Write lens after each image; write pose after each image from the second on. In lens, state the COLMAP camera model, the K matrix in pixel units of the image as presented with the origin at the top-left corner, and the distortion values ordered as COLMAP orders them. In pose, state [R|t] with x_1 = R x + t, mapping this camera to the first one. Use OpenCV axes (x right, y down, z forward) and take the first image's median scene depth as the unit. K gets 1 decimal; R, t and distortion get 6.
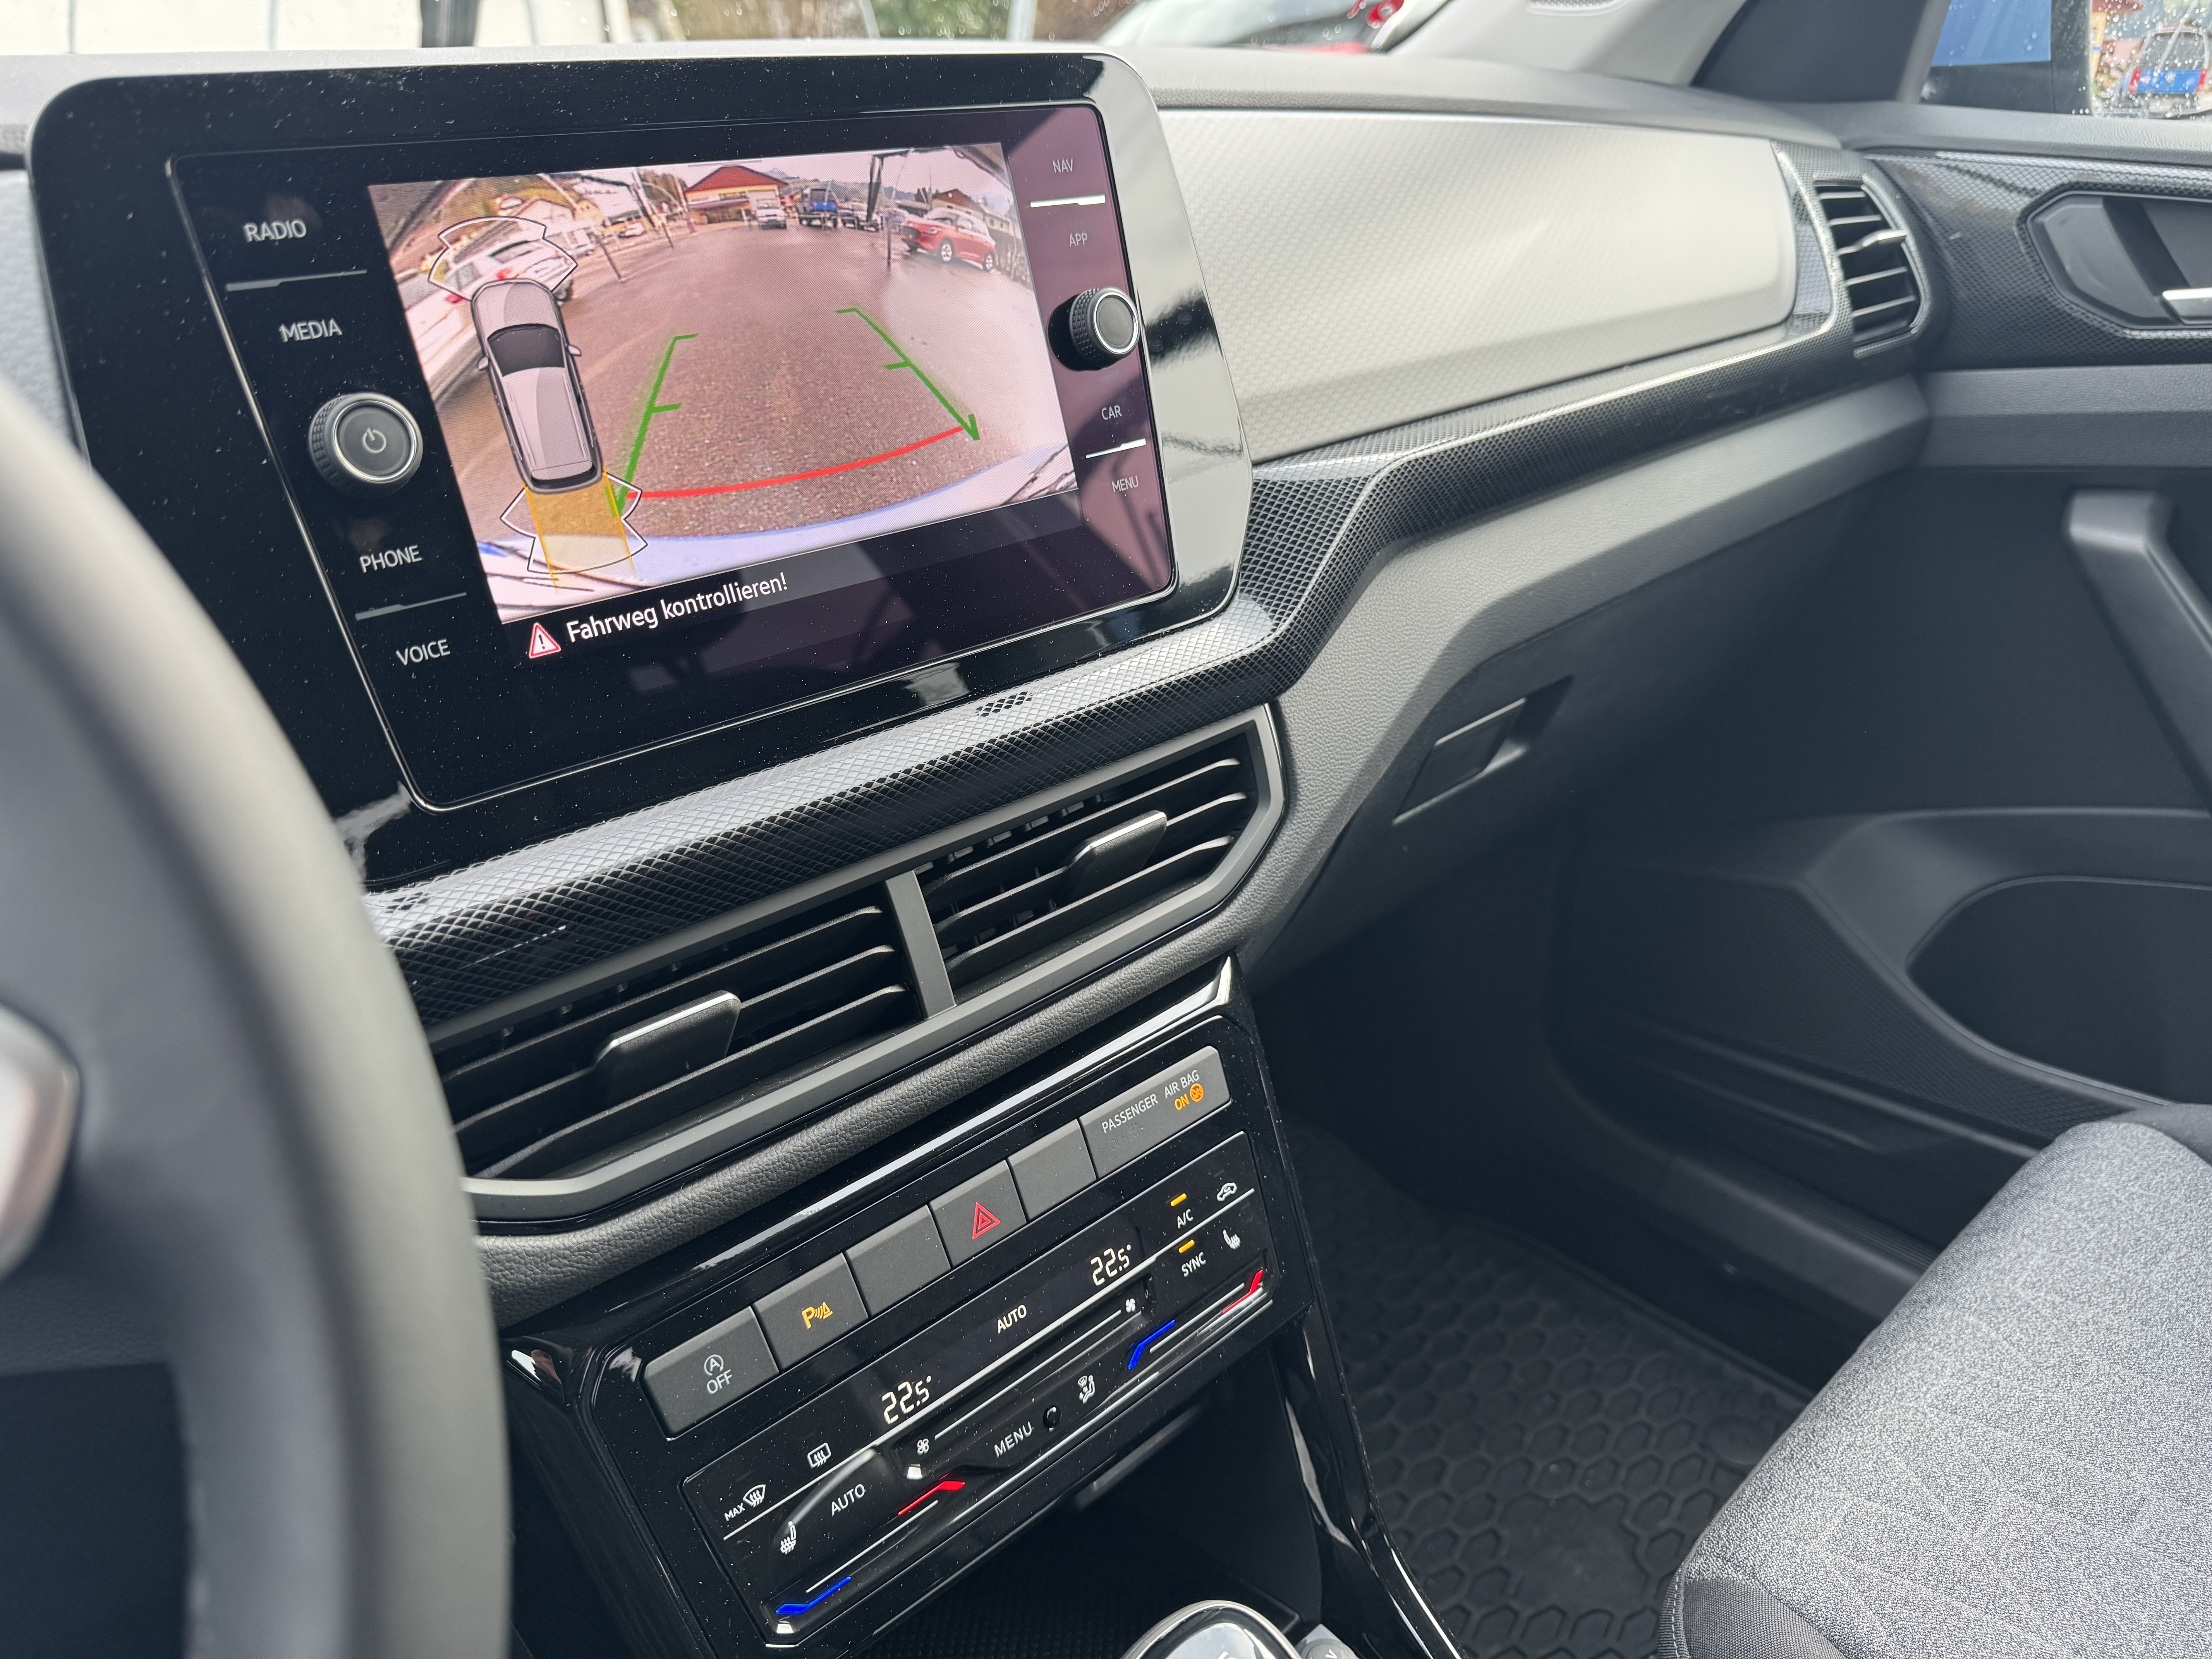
lens RADIAL K [[1547.9, 0, 1111.6], [0, 1547.9, 830.8], [0, 0, 1]] dist [-0.005914, -0.020826]
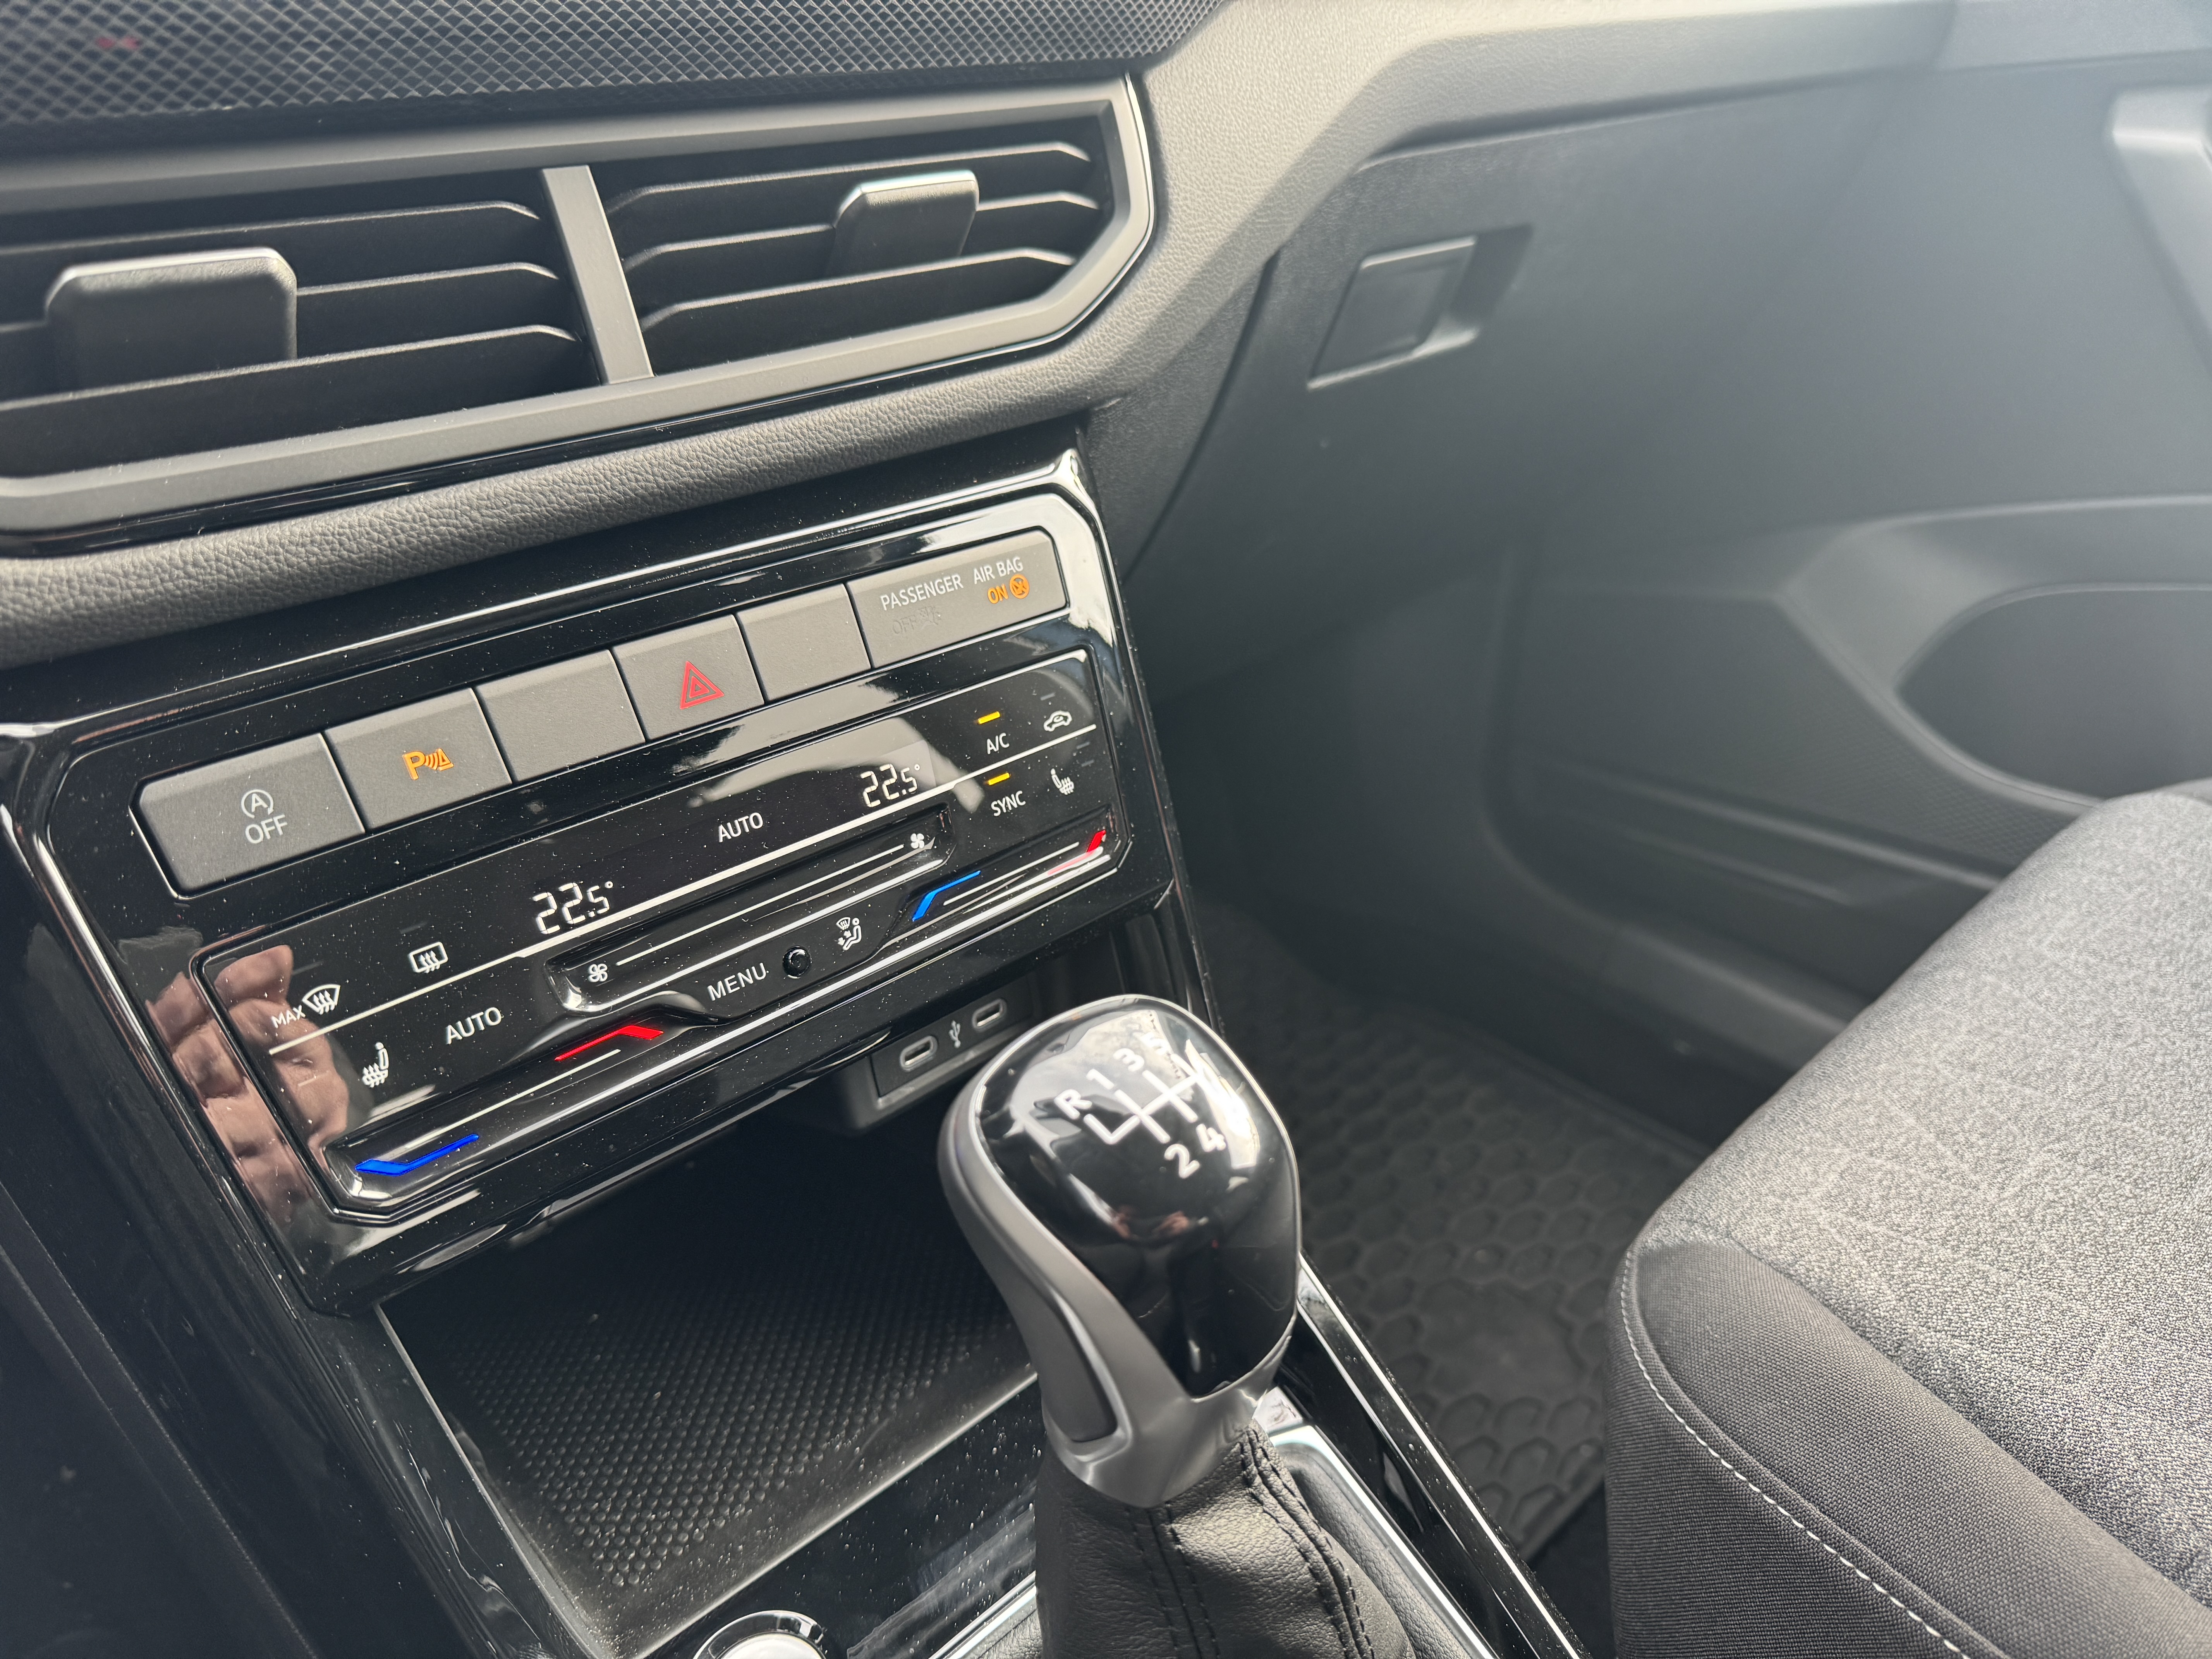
lens RADIAL K [[1547.9, 0, 1119.1], [0, 1547.9, 874.5], [0, 0, 1]] dist [-0.005914, -0.020826]
pose [[0.999234, 0.011145, 0.037522, 0.073342], [-0.013692, 0.997569, 0.068324, 0.244970], [-0.036670, -0.068785, 0.996957, 0.232344]]
